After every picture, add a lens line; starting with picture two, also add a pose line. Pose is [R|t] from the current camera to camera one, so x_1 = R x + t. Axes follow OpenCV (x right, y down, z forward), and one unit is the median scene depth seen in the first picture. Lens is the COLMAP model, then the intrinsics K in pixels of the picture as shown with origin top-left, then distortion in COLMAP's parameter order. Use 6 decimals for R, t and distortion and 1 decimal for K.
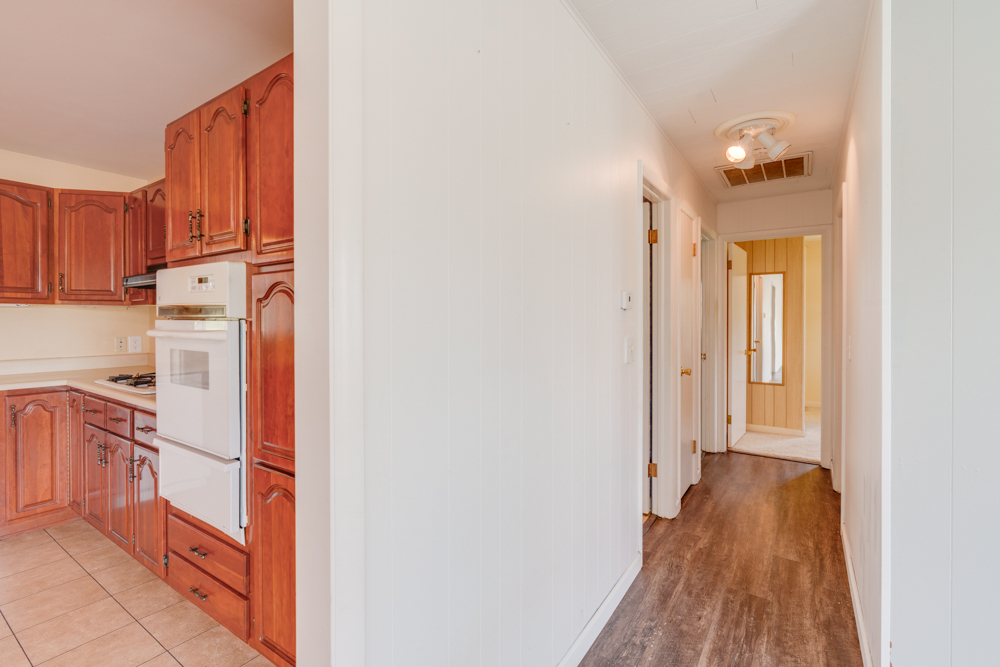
lens RADIAL K [[458.5, 0, 502.5], [0, 458.5, 329.9], [0, 0, 1]] dist [-0.003579, -0.000027]
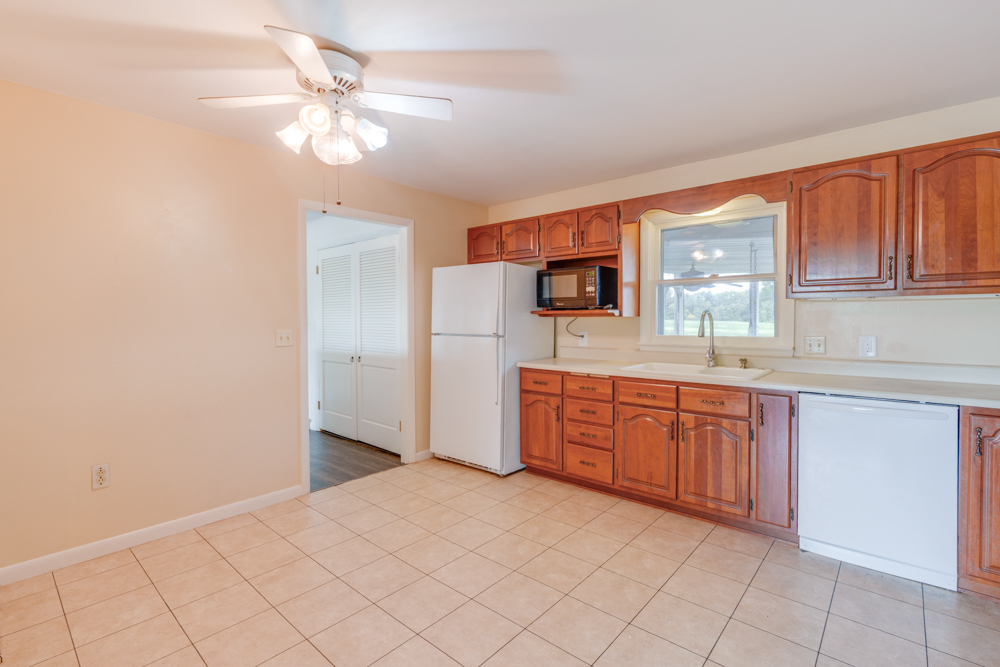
lens RADIAL K [[458.5, 0, 501.4], [0, 458.5, 330.6], [0, 0, 1]] dist [-0.003579, -0.000027]
pose [[-0.130254, 0.018590, -0.991306, -0.217864], [-0.006363, 0.999788, 0.019585, -0.005699], [0.991460, 0.008859, -0.130108, 0.307459]]
